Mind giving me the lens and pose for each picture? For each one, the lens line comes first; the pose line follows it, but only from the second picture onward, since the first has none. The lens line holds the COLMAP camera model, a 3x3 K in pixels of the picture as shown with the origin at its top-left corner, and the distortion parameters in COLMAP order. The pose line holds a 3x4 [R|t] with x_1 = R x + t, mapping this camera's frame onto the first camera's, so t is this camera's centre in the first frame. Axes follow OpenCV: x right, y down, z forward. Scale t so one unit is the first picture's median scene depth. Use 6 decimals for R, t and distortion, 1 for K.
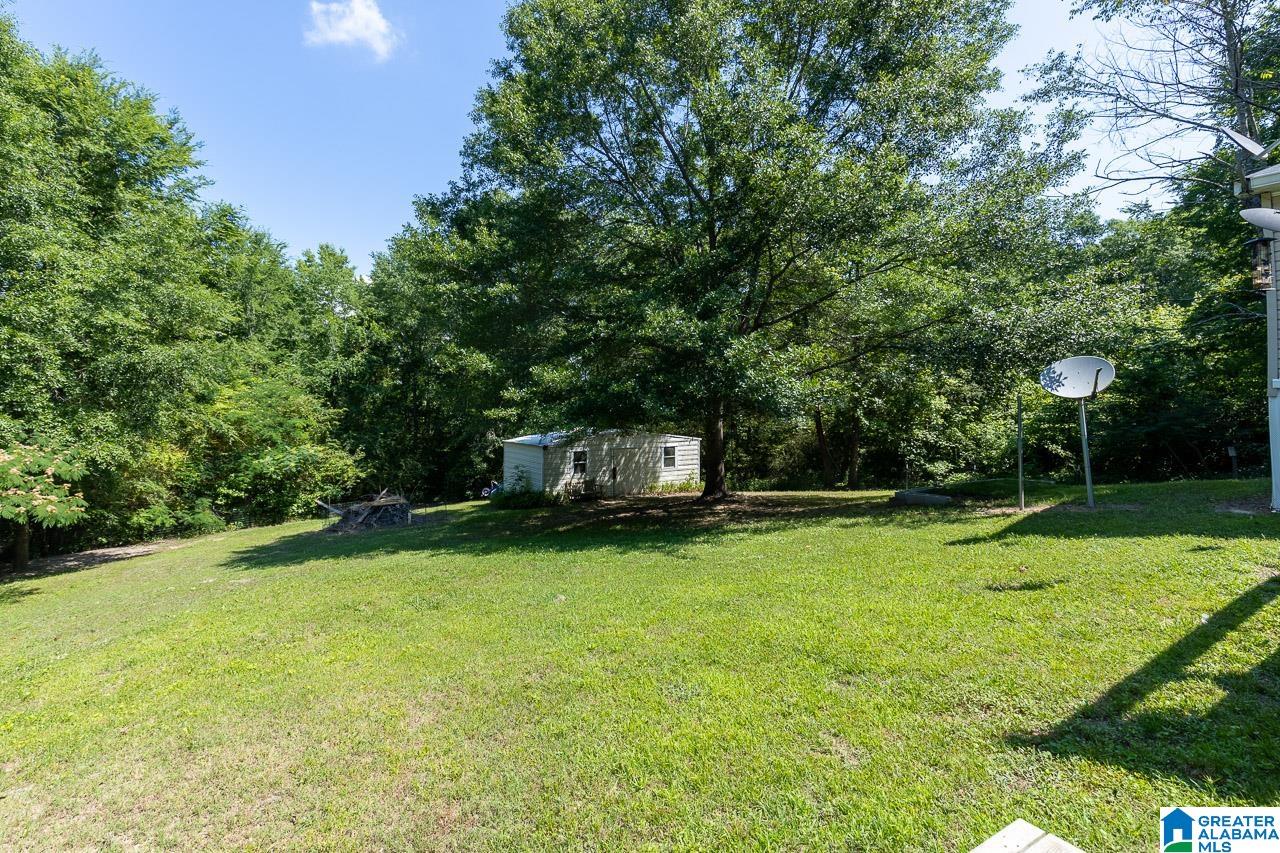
lens RADIAL K [[574.4, 0, 639.7], [0, 574.4, 428.0], [0, 0, 1]] dist [0.003818, 0.000147]
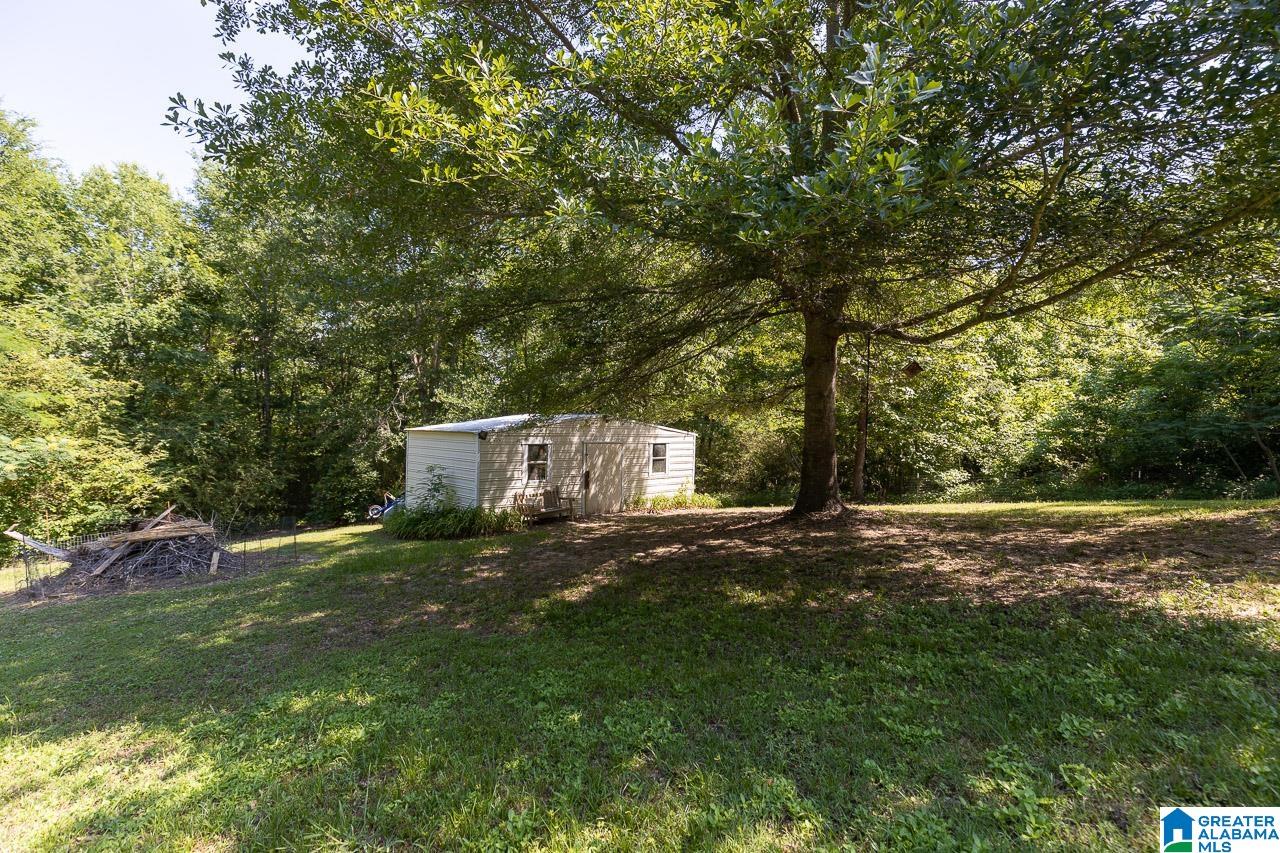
lens RADIAL K [[574.4, 0, 655.2], [0, 574.4, 448.7], [0, 0, 1]] dist [0.003818, 0.000147]
pose [[0.982090, 0.008964, 0.188201, -0.086575], [-0.009374, 0.999955, 0.001287, 0.039058], [-0.188181, -0.003028, 0.982130, 0.326482]]
